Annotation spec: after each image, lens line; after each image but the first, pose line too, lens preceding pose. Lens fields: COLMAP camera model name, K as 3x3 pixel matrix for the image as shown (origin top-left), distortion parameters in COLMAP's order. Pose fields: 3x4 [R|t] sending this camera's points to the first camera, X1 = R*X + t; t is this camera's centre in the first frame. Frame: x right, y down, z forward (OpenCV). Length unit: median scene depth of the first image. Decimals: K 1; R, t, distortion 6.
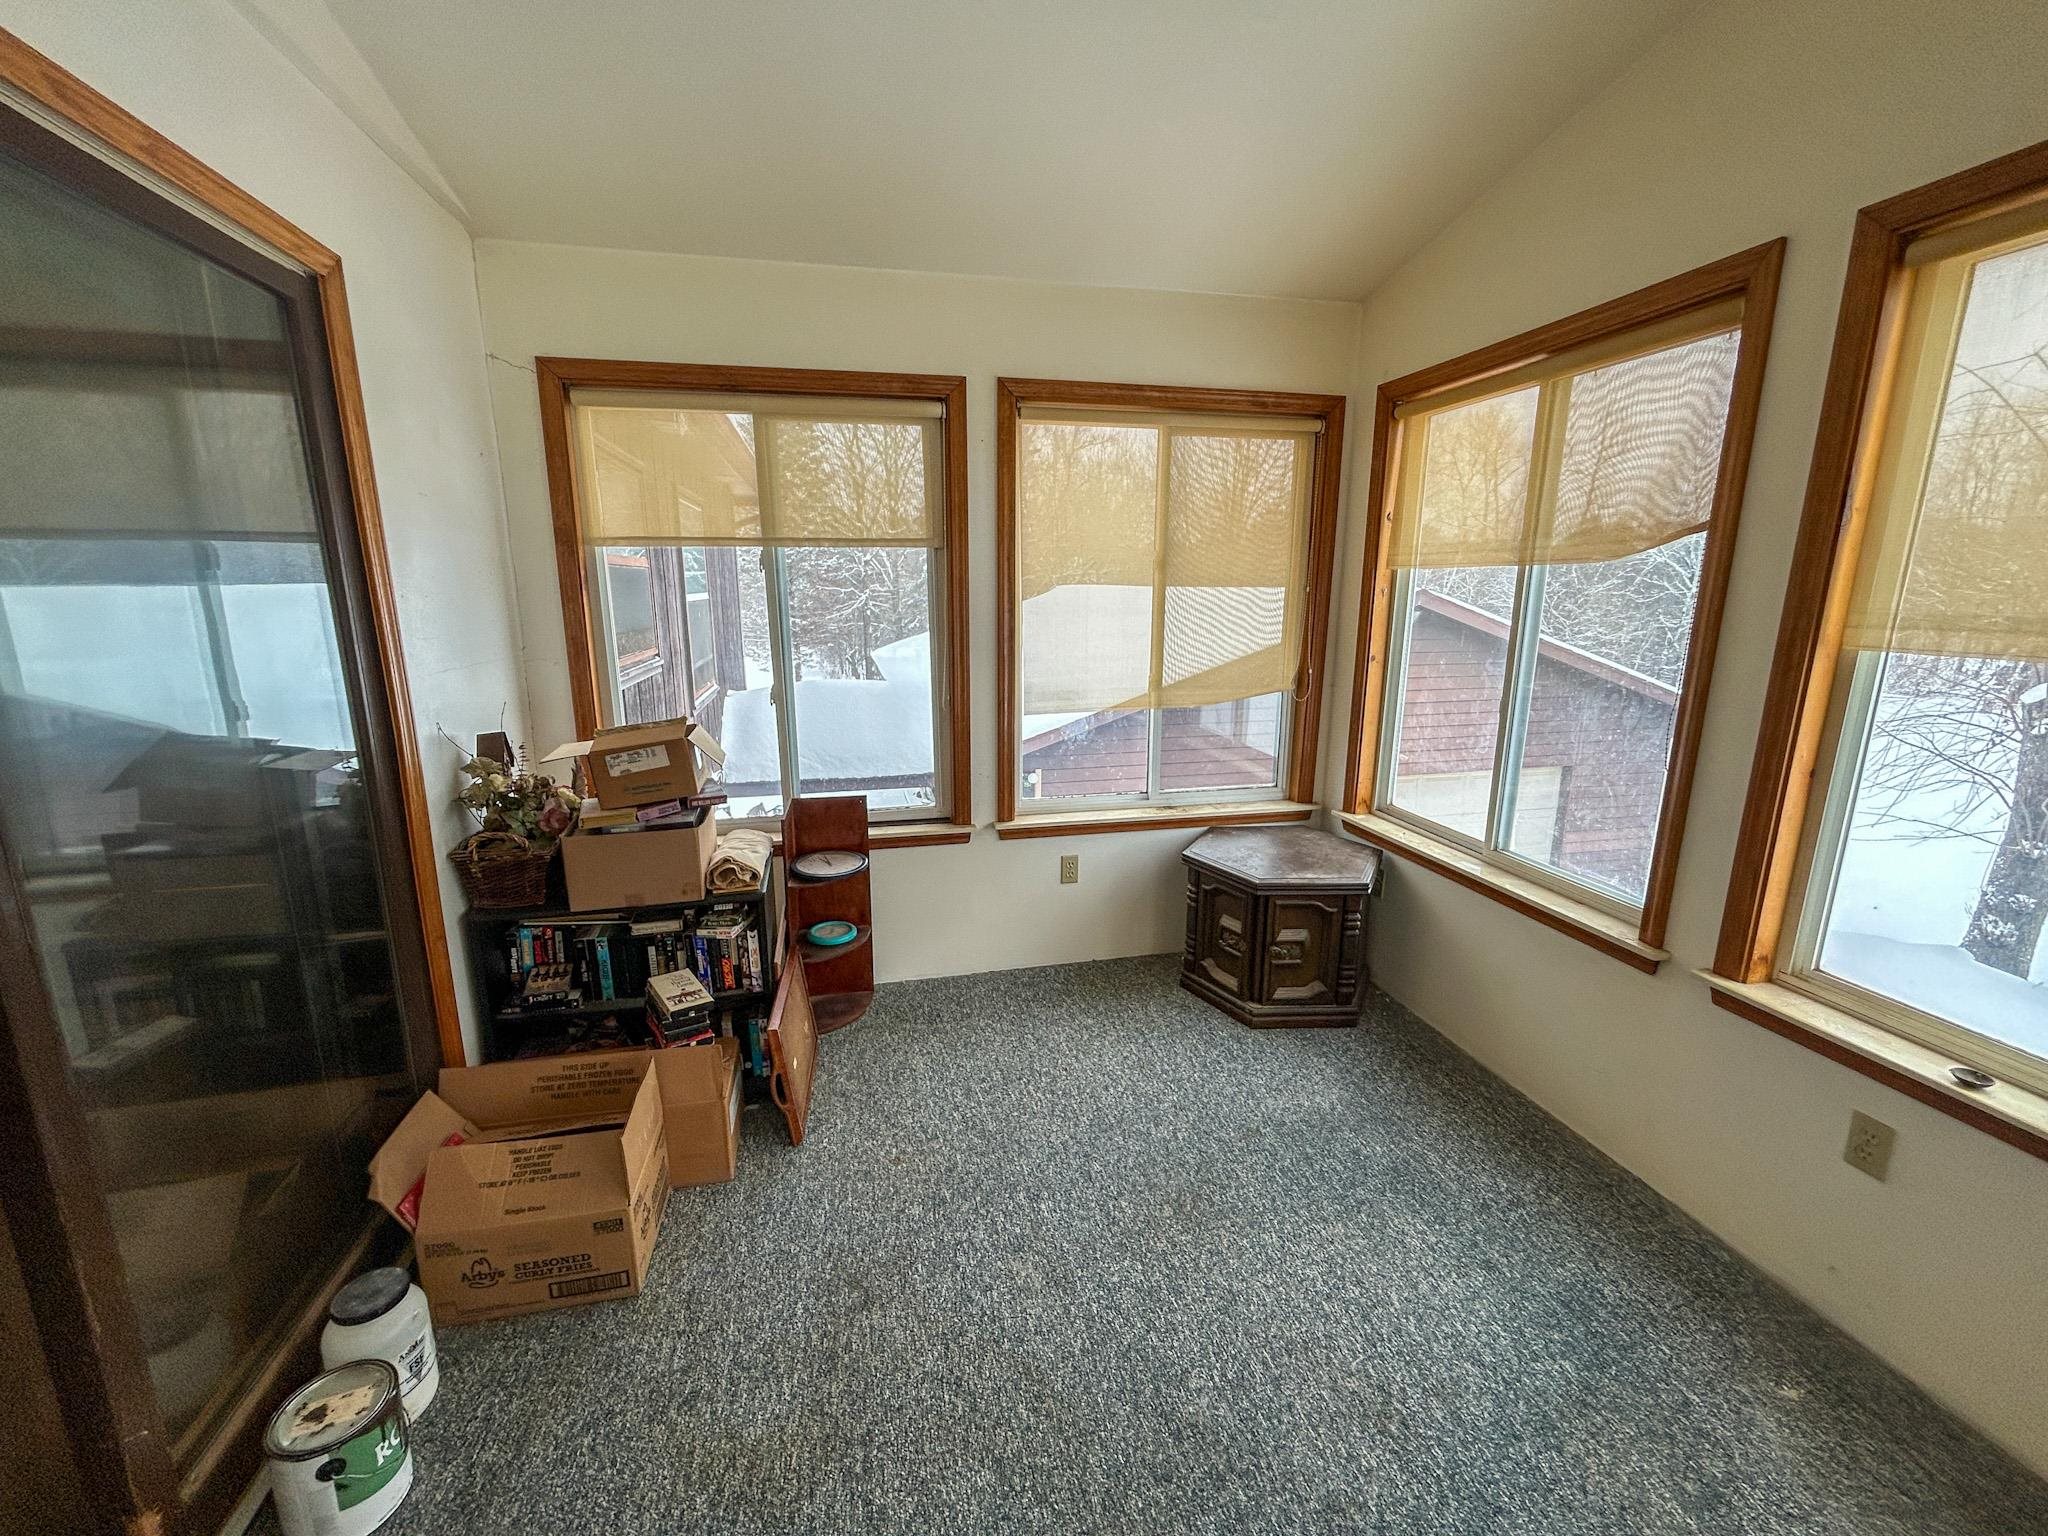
lens RADIAL K [[828.1, 0, 1023.3], [0, 828.1, 765.9], [0, 0, 1]] dist [-0.005272, 0.002048]
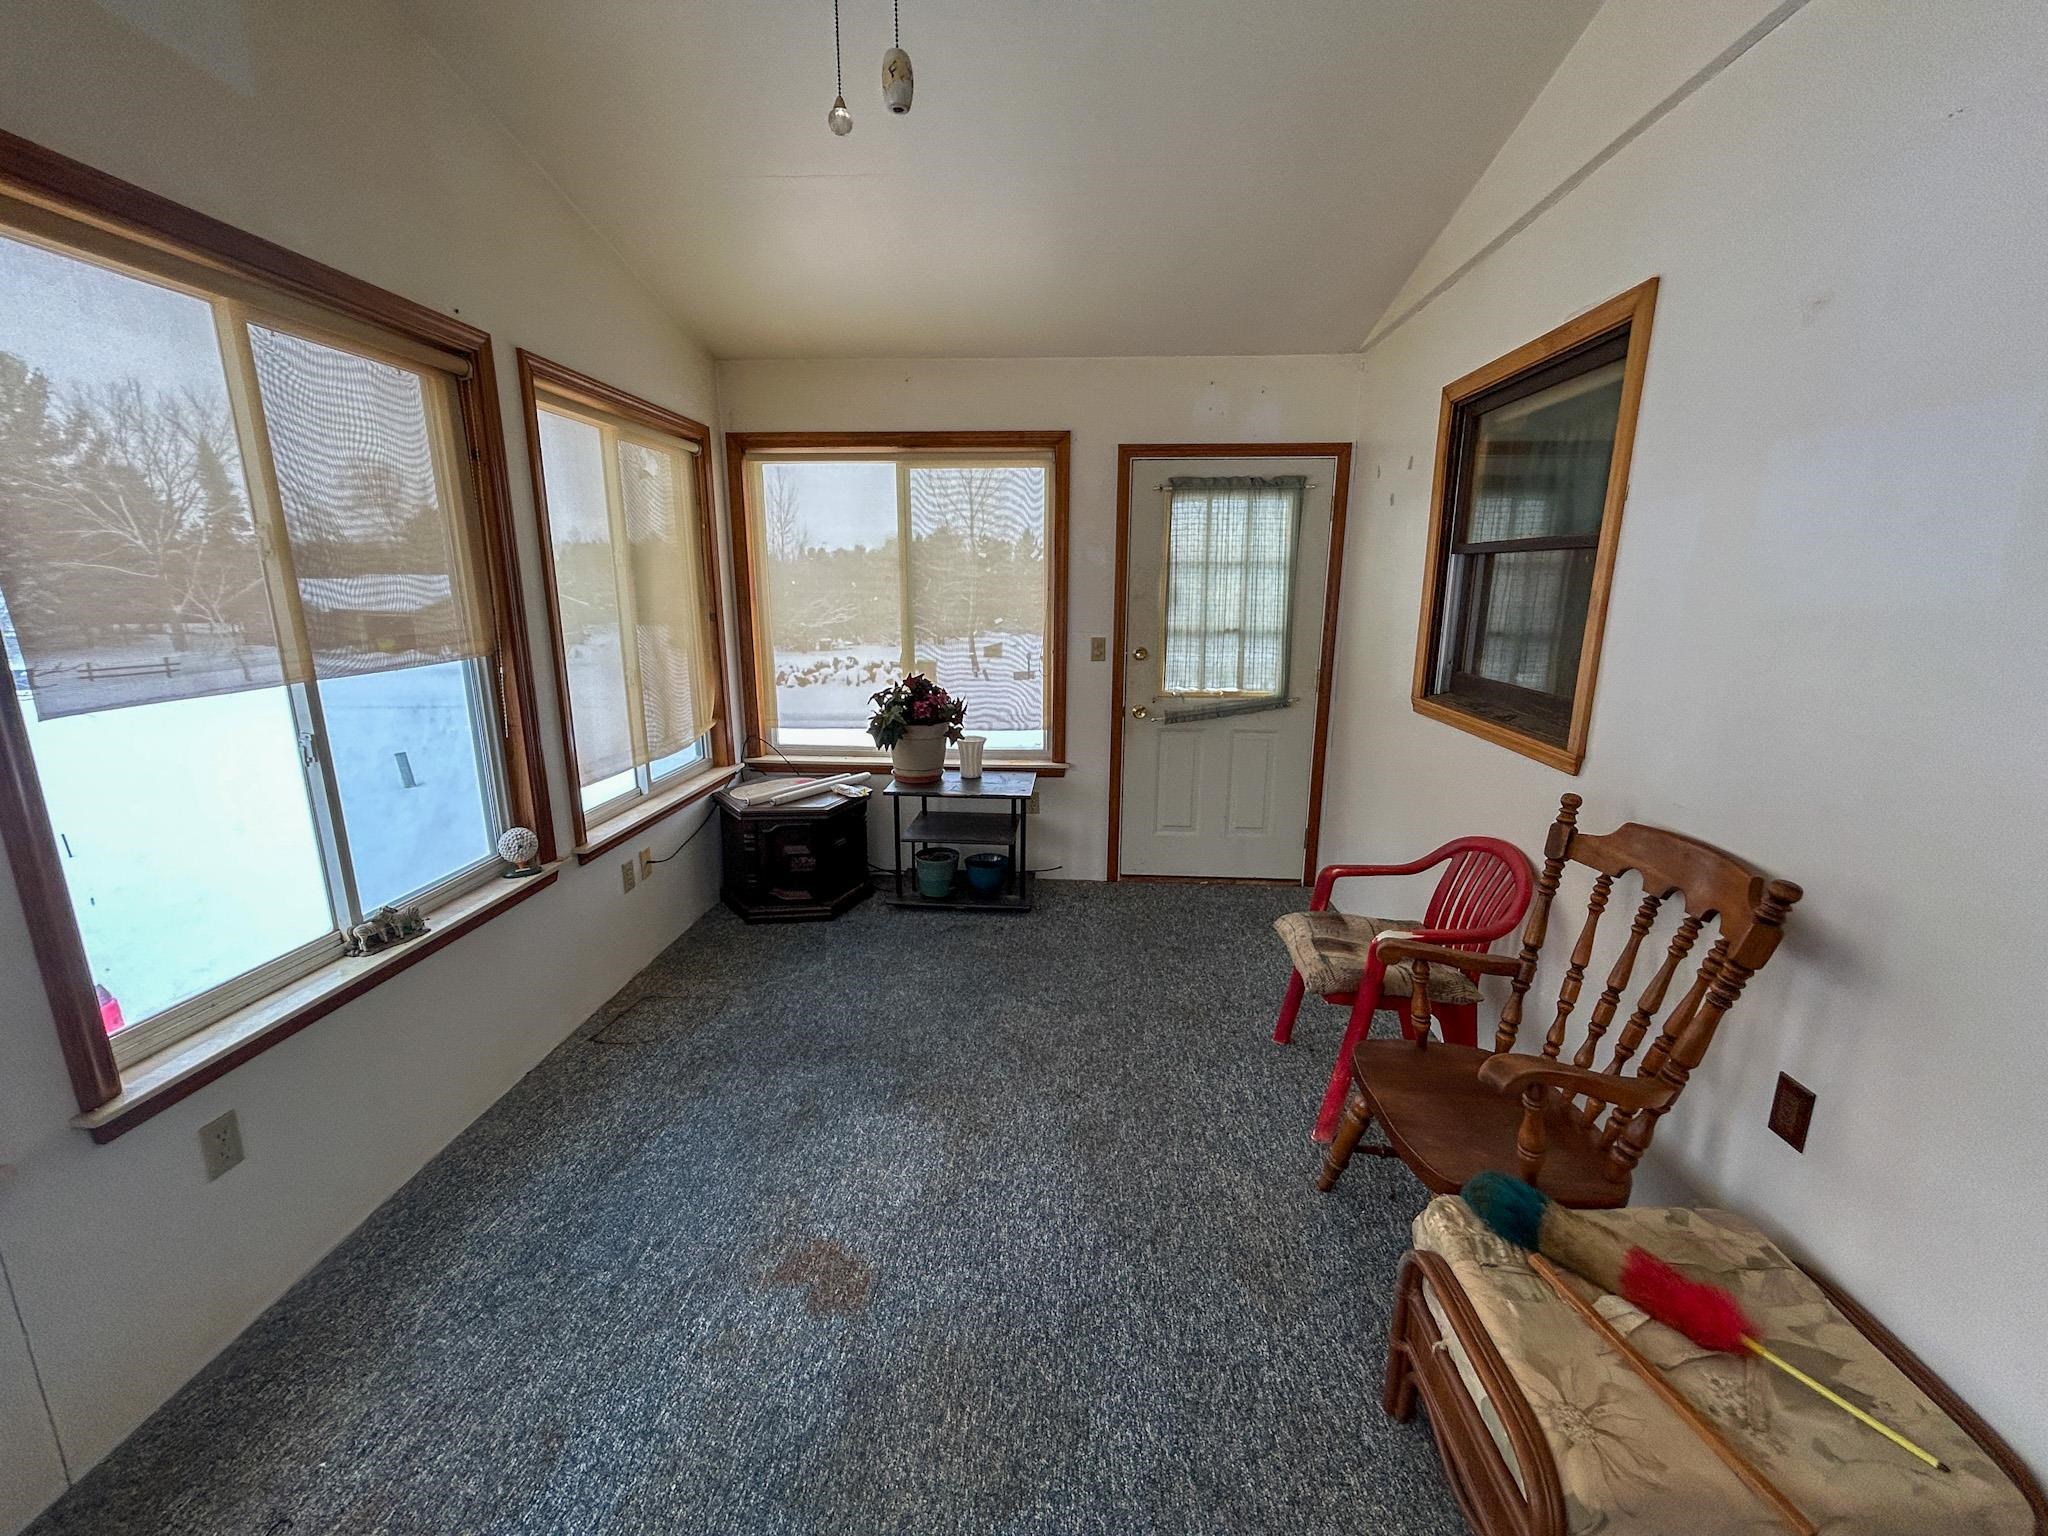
lens RADIAL K [[828.1, 0, 1023.3], [0, 828.1, 765.9], [0, 0, 1]] dist [-0.005272, 0.002048]
pose [[0.246852, -0.213035, 0.945347, -0.810742], [0.207986, 0.964450, 0.163030, -0.069159], [-0.946470, 0.156375, 0.282385, 0.307798]]
